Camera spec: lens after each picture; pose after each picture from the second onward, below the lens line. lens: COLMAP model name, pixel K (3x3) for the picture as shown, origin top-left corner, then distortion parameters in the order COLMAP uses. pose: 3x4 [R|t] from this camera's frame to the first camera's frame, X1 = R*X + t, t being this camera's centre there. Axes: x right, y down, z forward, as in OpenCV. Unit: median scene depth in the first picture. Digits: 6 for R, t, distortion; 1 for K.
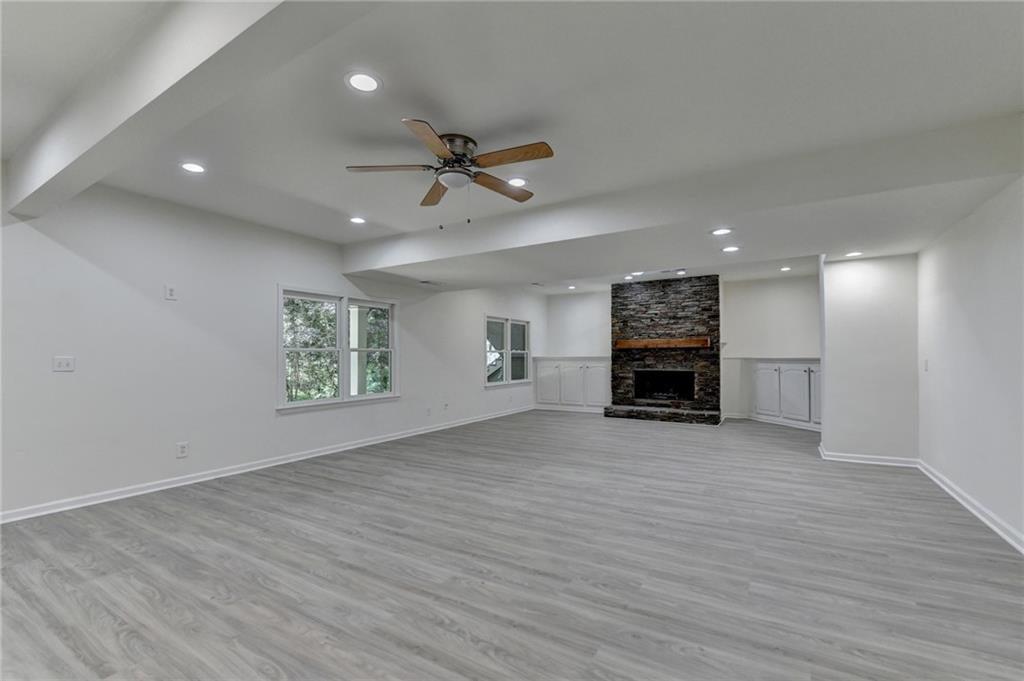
lens RADIAL K [[436.0, 0, 496.8], [0, 436.0, 341.5], [0, 0, 1]] dist [-0.018152, -0.000762]
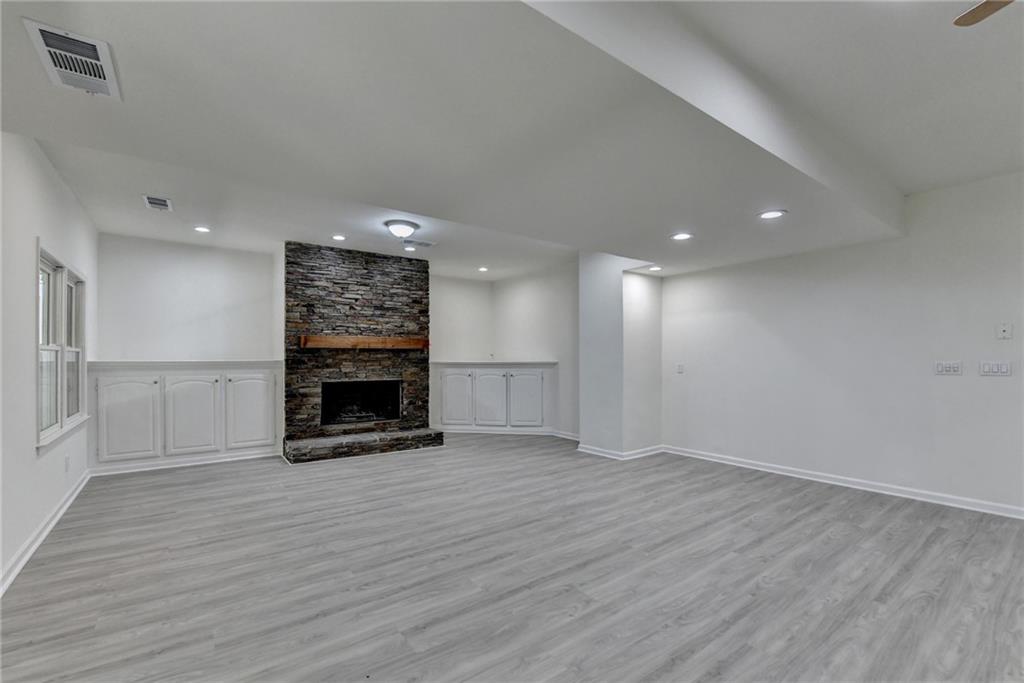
lens RADIAL K [[455.4, 0, 511.5], [0, 455.4, 355.8], [0, 0, 1]] dist [-0.018460, -0.000279]
pose [[0.375241, 0.008458, 0.926889, -0.216475], [-0.031661, 0.999492, 0.003697, 0.016158], [-0.926387, -0.030734, 0.375318, 0.512651]]
